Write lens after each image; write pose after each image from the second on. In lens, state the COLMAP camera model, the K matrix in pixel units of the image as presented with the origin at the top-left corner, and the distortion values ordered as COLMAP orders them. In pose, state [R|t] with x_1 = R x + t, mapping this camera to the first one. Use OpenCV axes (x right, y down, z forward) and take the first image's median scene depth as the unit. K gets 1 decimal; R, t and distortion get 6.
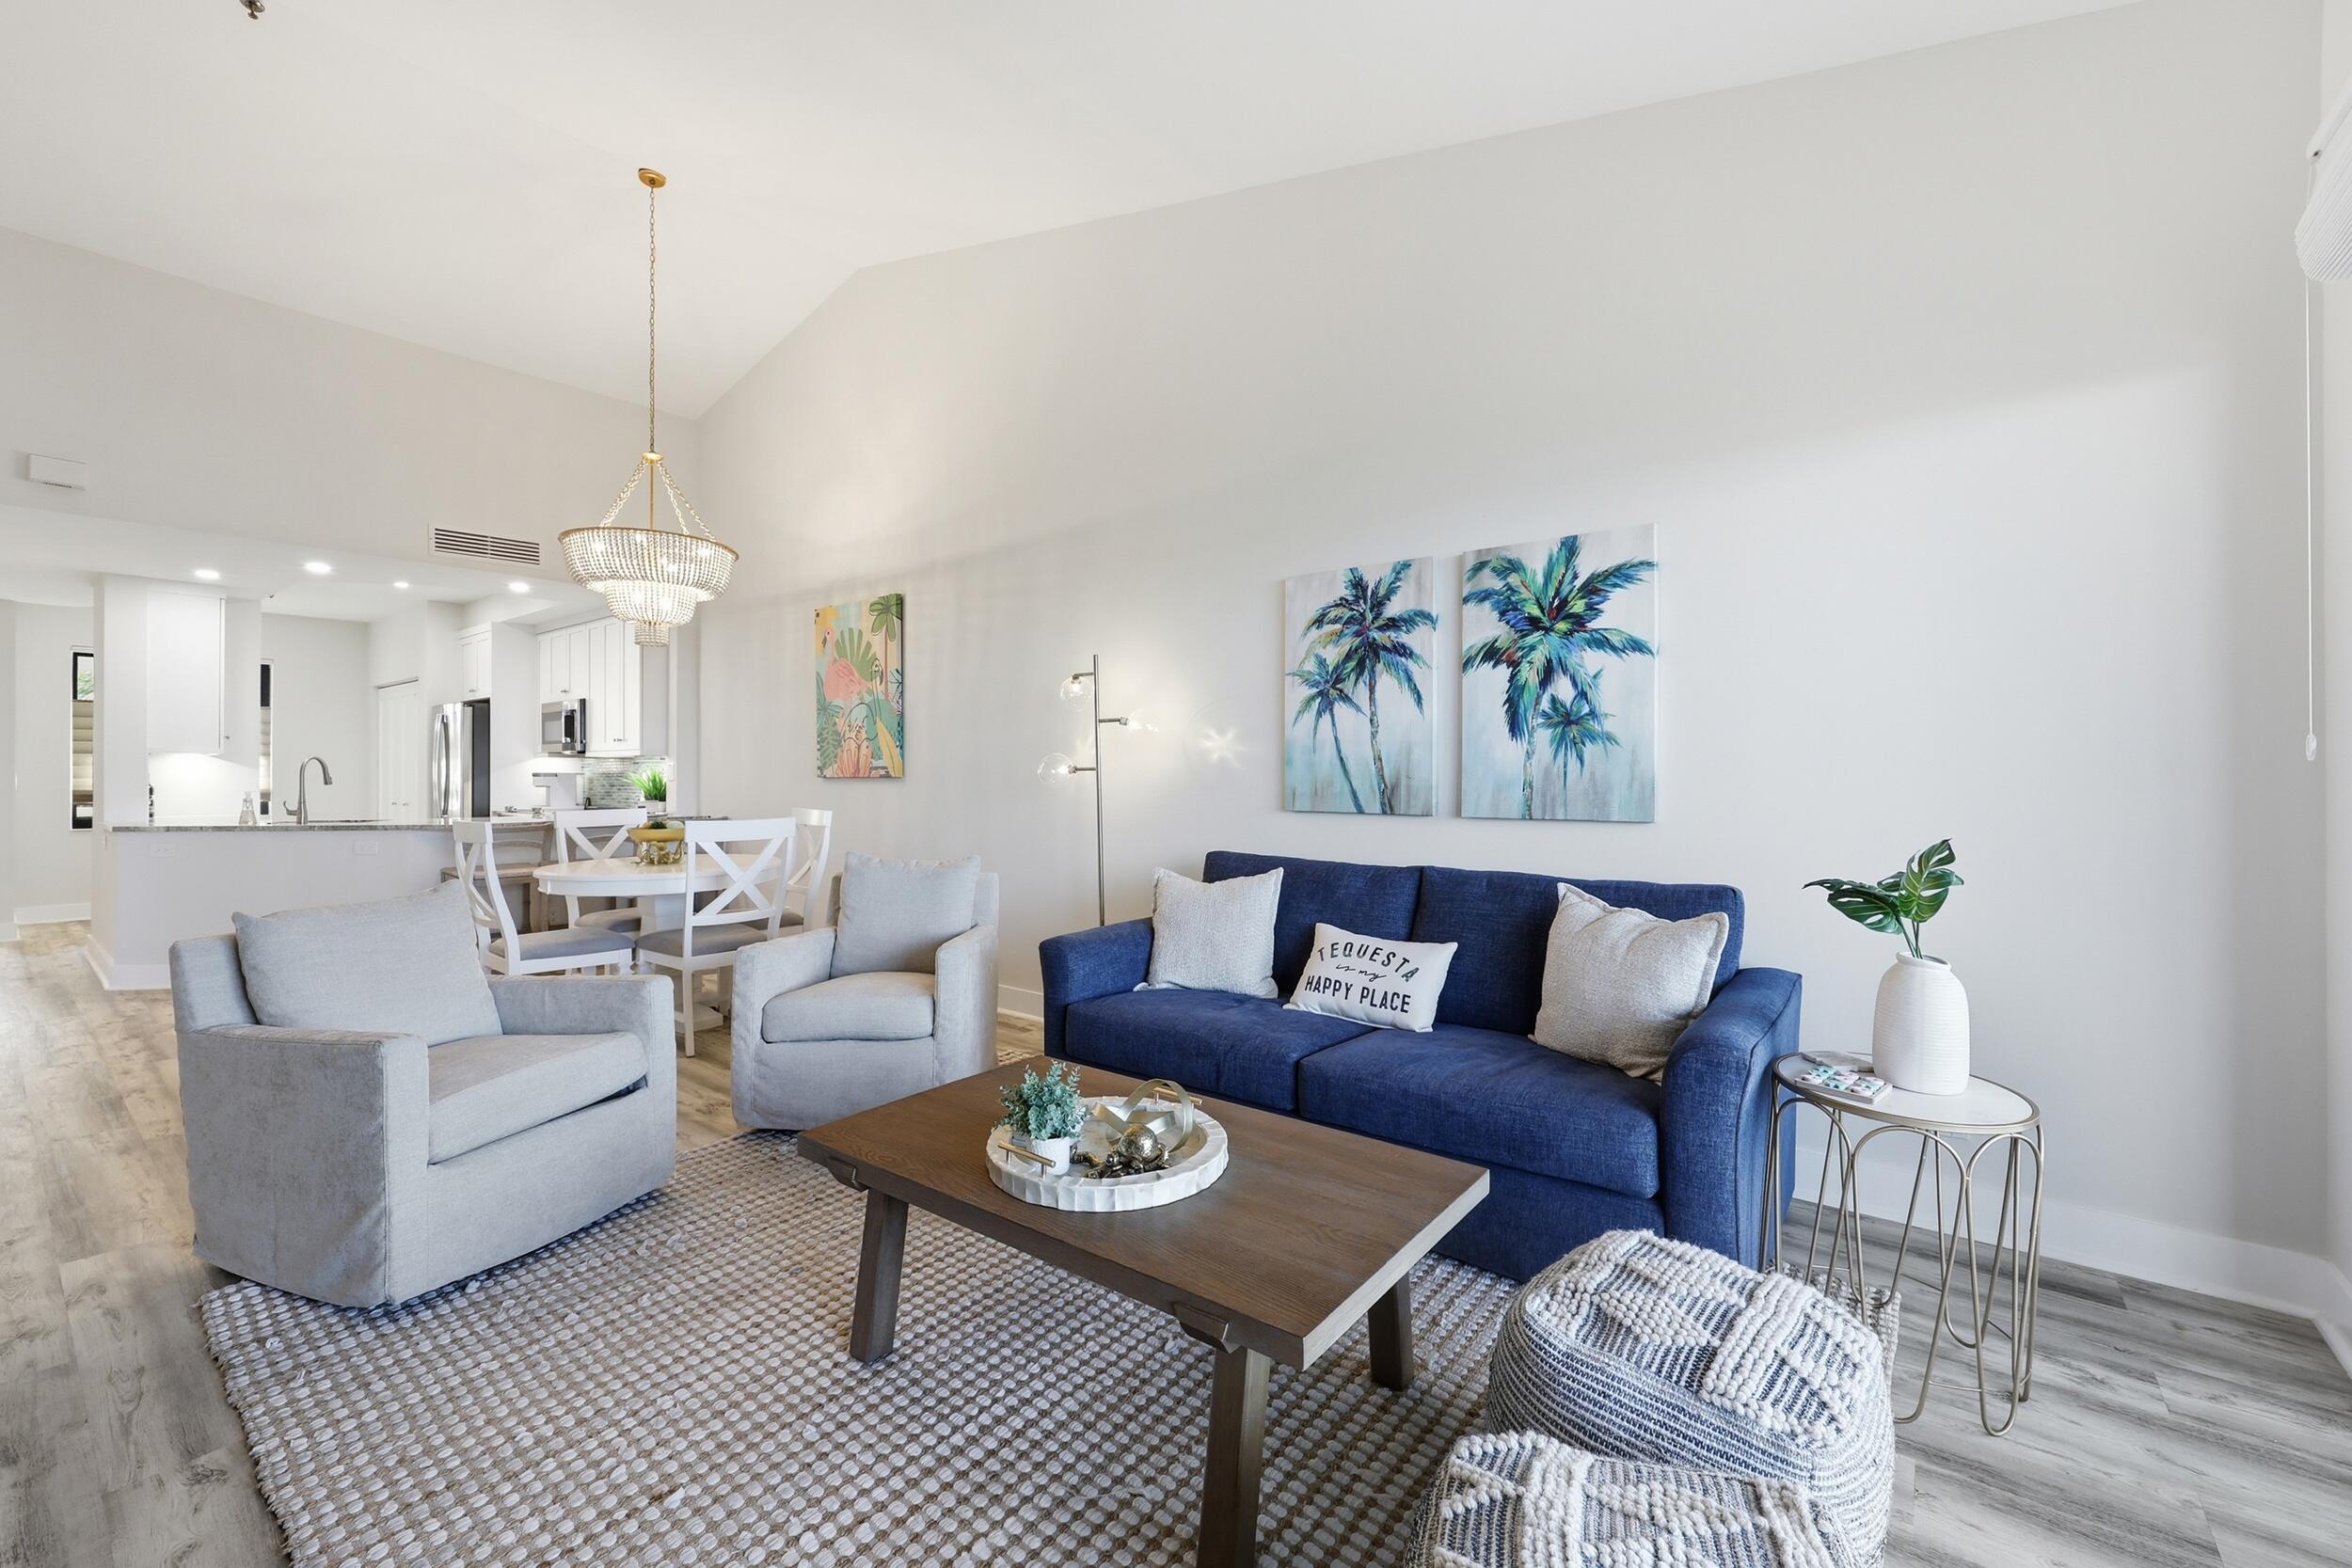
lens RADIAL K [[961.8, 0, 1175.9], [0, 961.8, 755.9], [0, 0, 1]] dist [-0.003793, -0.000462]
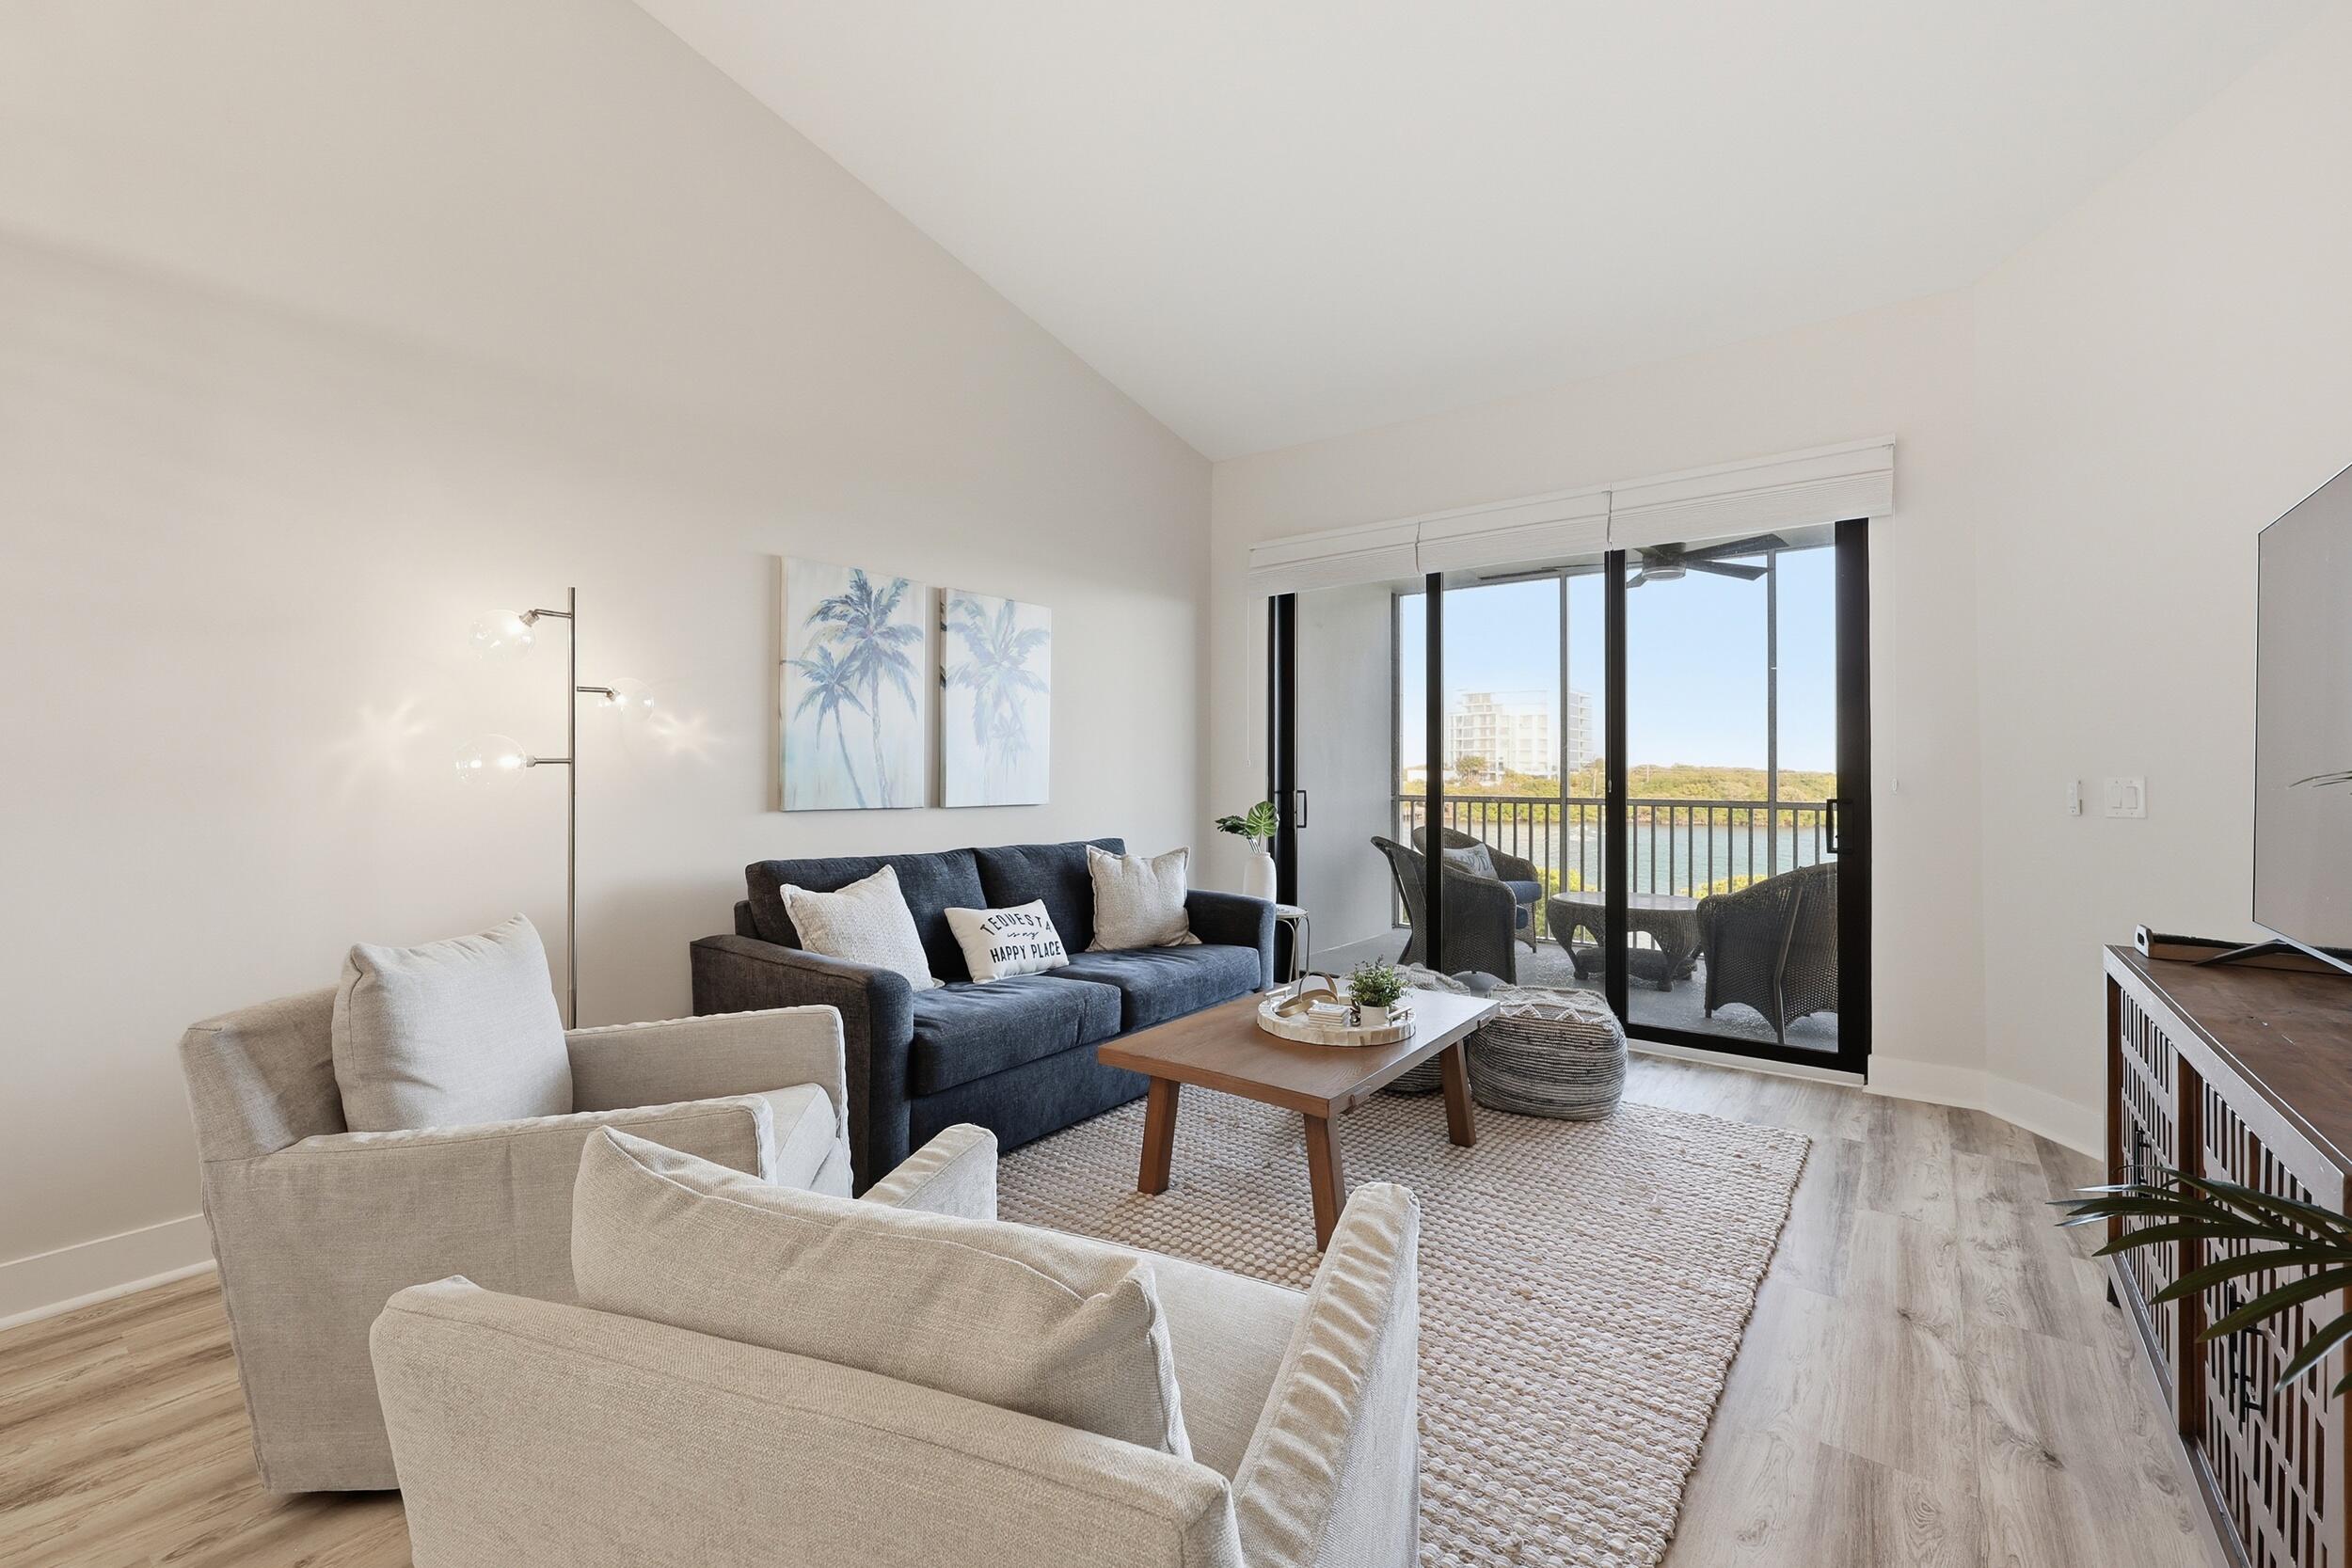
lens RADIAL K [[961.8, 0, 1168.0], [0, 961.8, 768.8], [0, 0, 1]] dist [-0.003793, -0.000462]
pose [[-0.004456, 0.003682, 0.999983, -0.743883], [-0.028399, 0.999589, -0.003807, 0.009558], [-0.999587, -0.028415, -0.004349, 0.594340]]
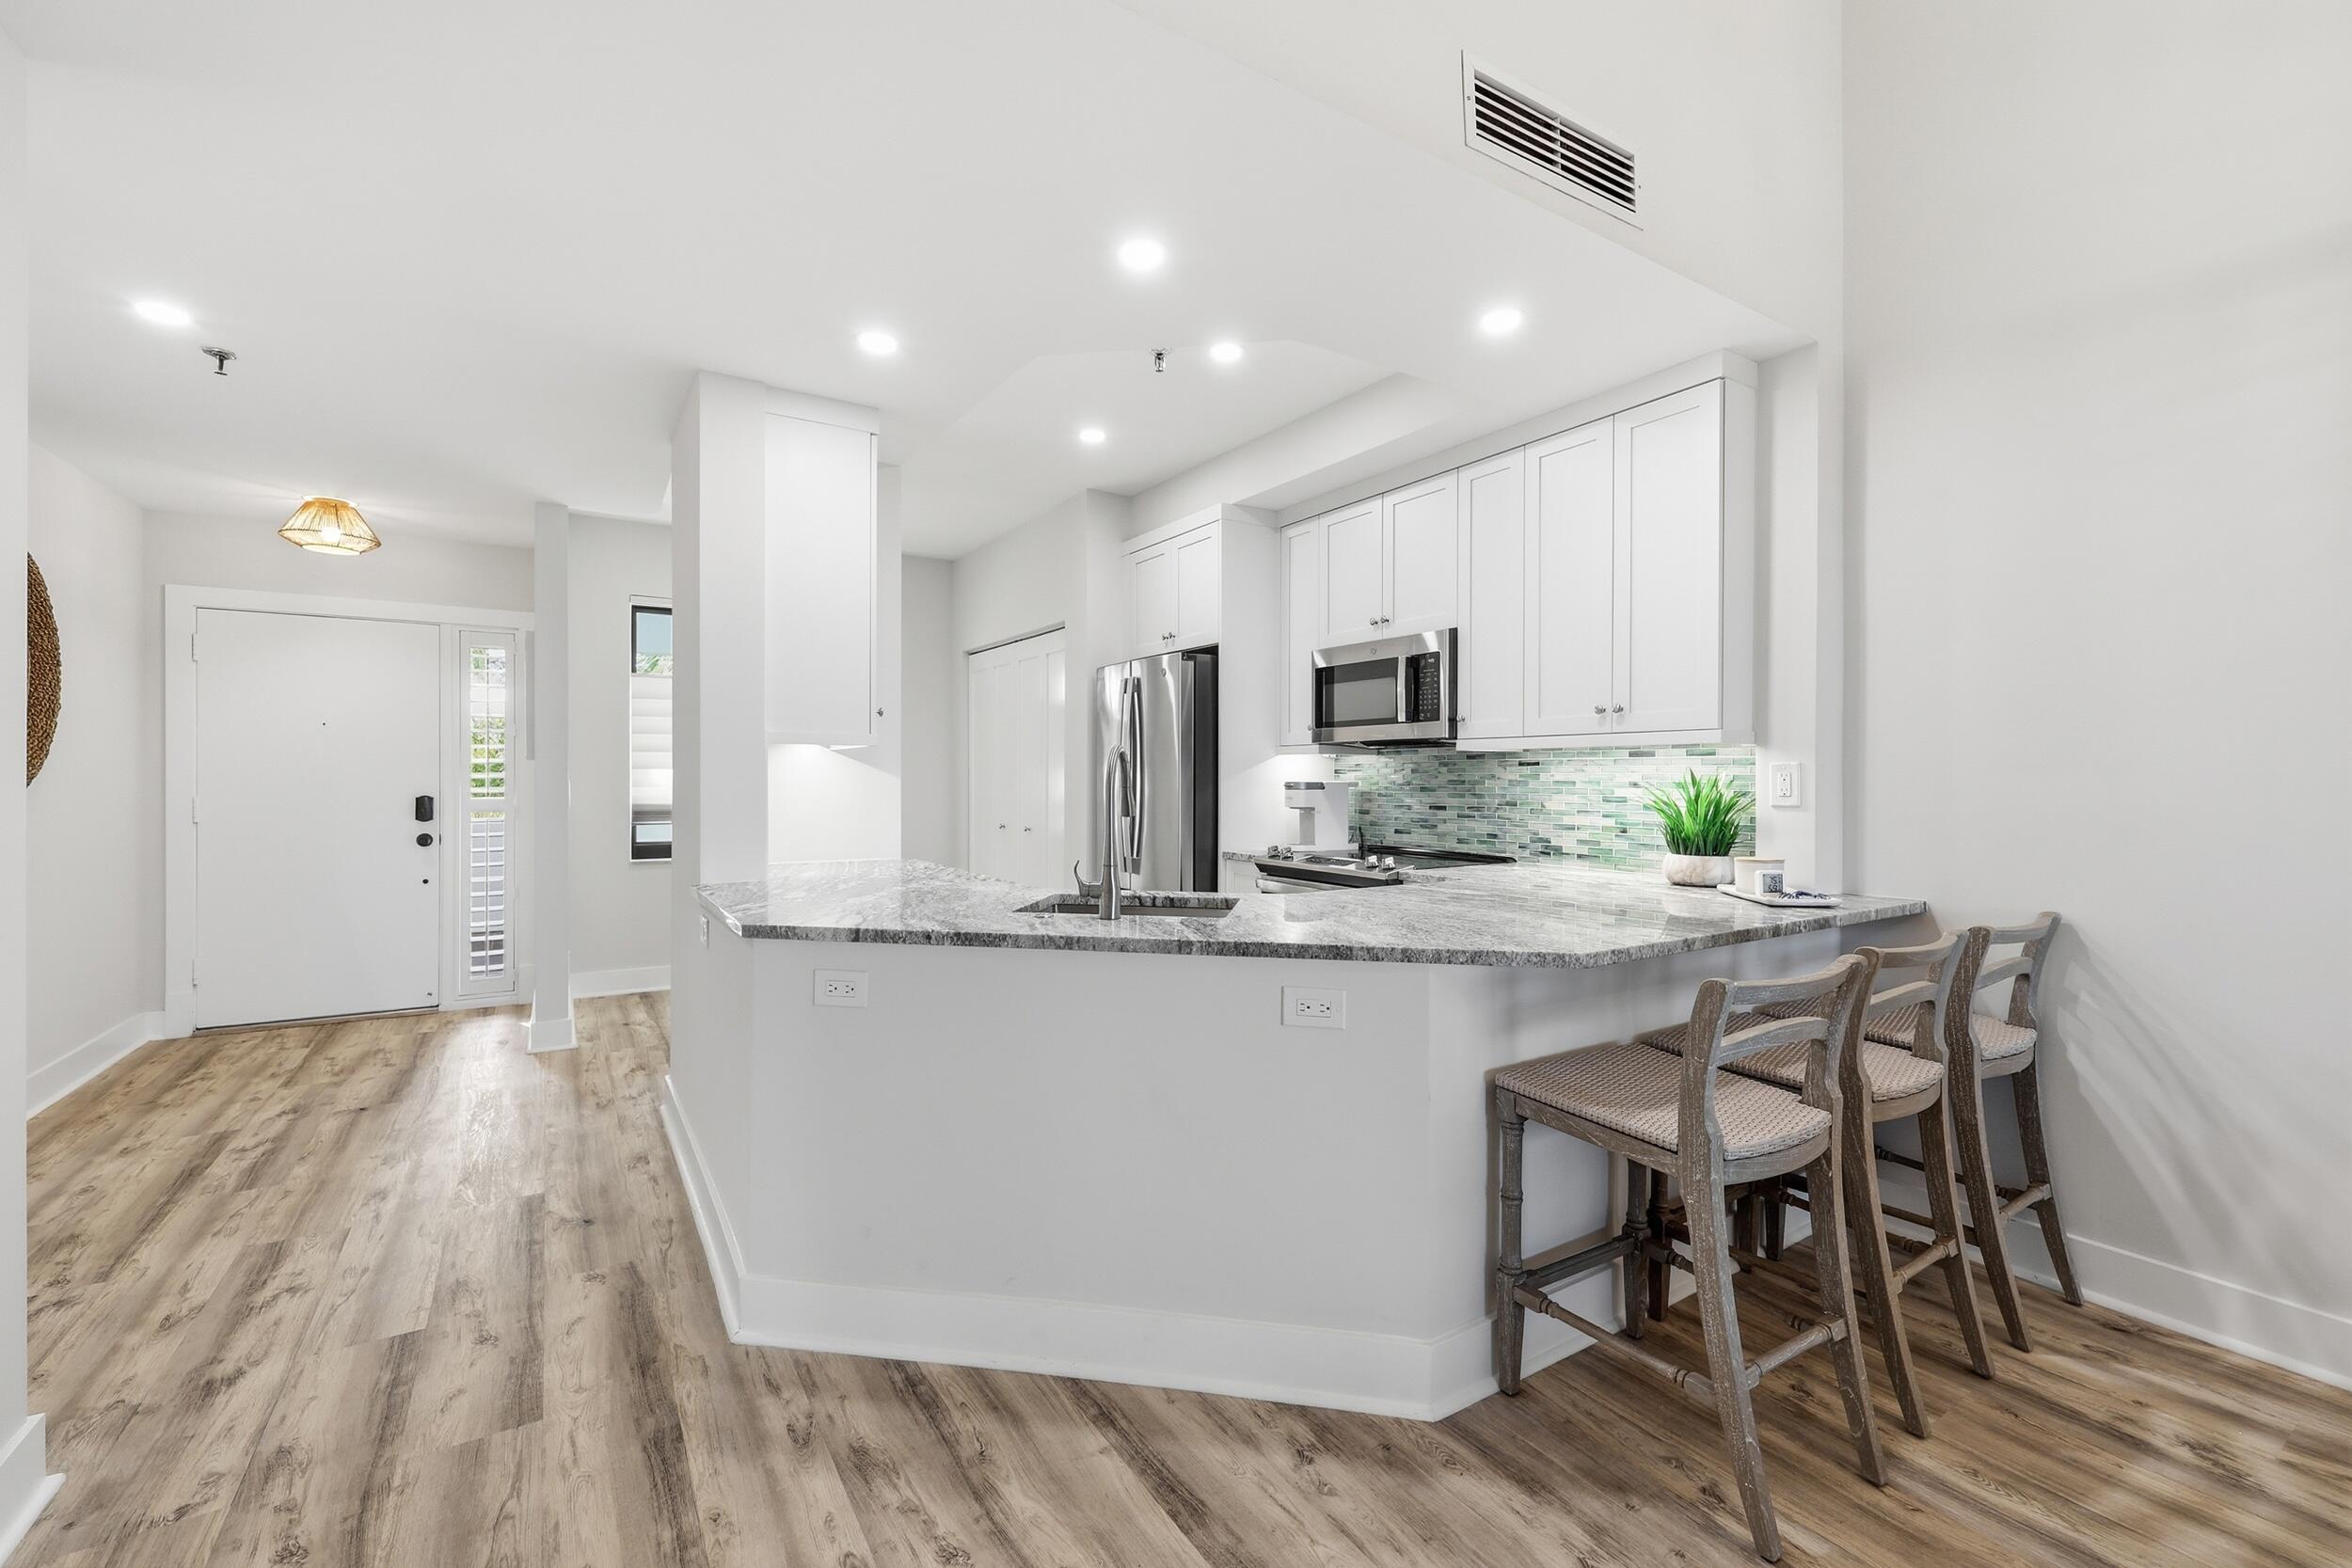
lens RADIAL K [[961.8, 0, 1174.4], [0, 961.8, 792.2], [0, 0, 1]] dist [-0.003793, -0.000462]
pose [[0.944854, 0.007549, -0.327405, -1.060604], [0.005065, 0.999278, 0.037658, 0.006548], [0.327453, -0.037240, 0.944133, 0.894071]]
